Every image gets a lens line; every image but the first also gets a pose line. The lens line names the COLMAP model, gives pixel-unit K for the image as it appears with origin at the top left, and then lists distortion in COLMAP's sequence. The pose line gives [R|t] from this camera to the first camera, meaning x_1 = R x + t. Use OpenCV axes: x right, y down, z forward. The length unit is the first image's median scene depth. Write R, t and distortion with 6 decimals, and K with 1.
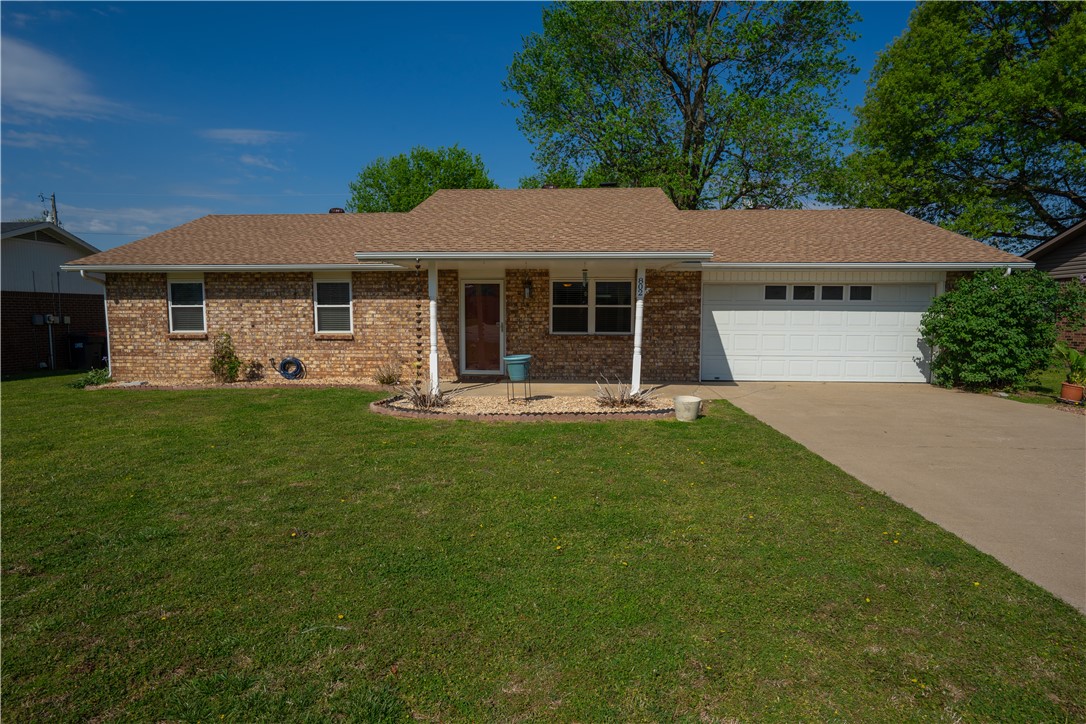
lens RADIAL K [[657.6, 0, 544.0], [0, 657.6, 369.6], [0, 0, 1]] dist [-0.024424, 0.002877]
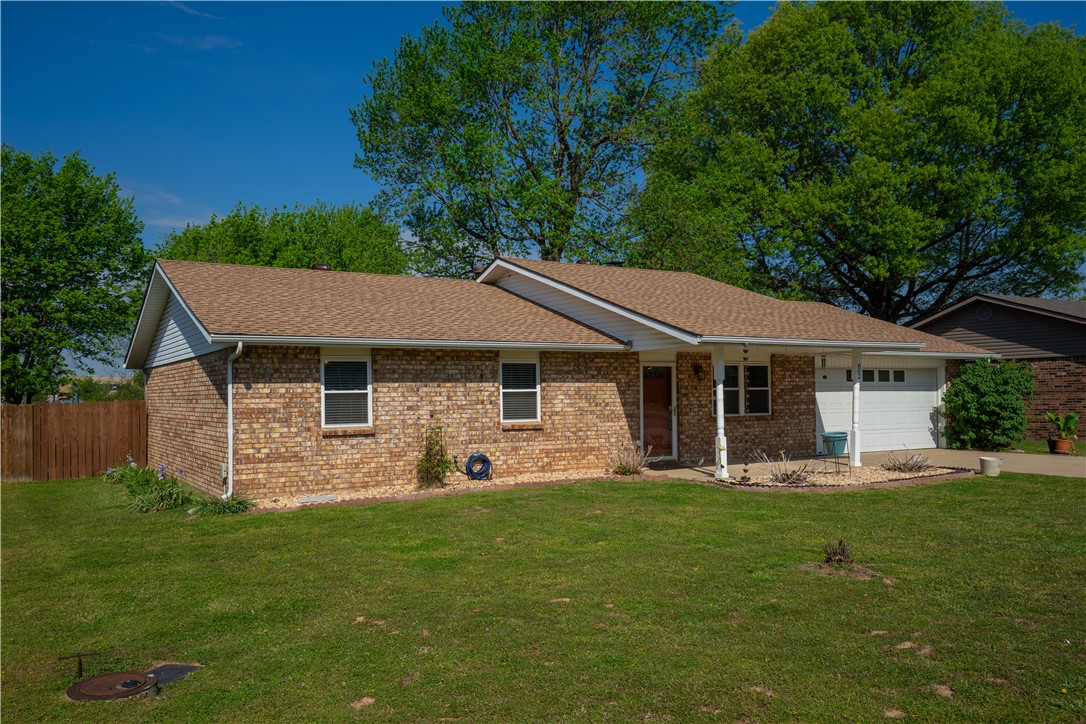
lens RADIAL K [[864.1, 0, 544.7], [0, 864.1, 362.5], [0, 0, 1]] dist [0.001837, 0.000602]
pose [[0.821445, 0.010764, 0.570186, -0.942131], [0.062657, 0.992066, -0.108995, -0.008319], [-0.566835, 0.125260, 0.814253, 0.058467]]
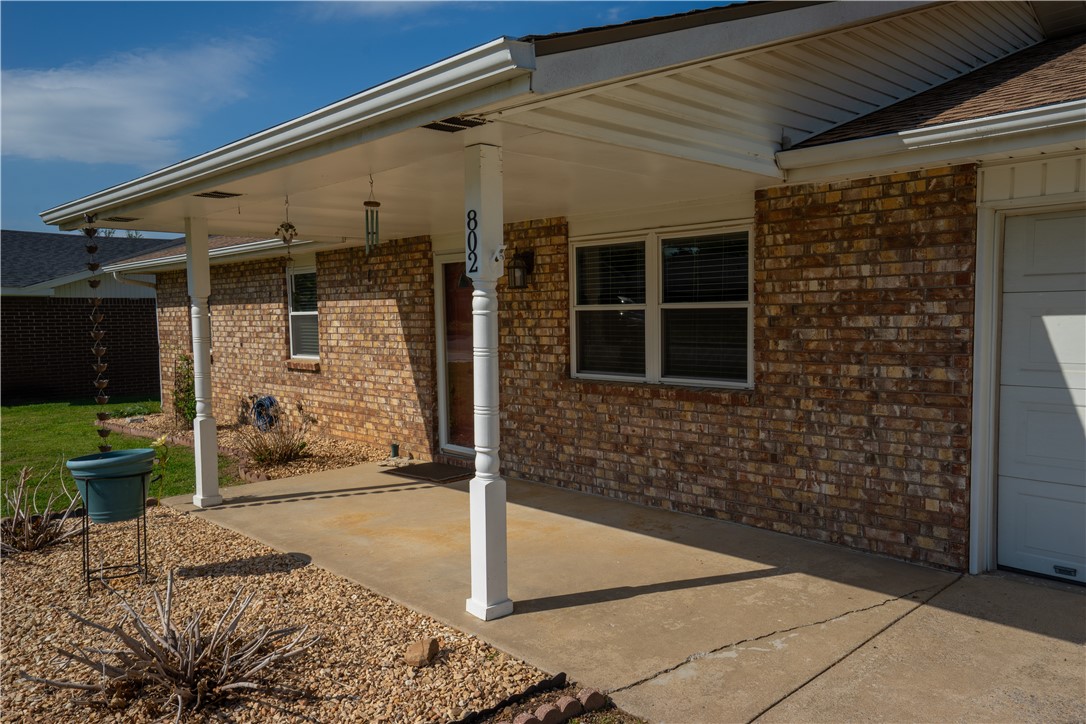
lens RADIAL K [[795.4, 0, 536.5], [0, 795.4, 367.8], [0, 0, 1]] dist [0.023741, 0.002377]
pose [[0.737326, 0.034154, -0.674673, 0.319851], [-0.043065, 0.999066, 0.003511, -0.059741], [0.674163, 0.026466, 0.738108, 0.615098]]
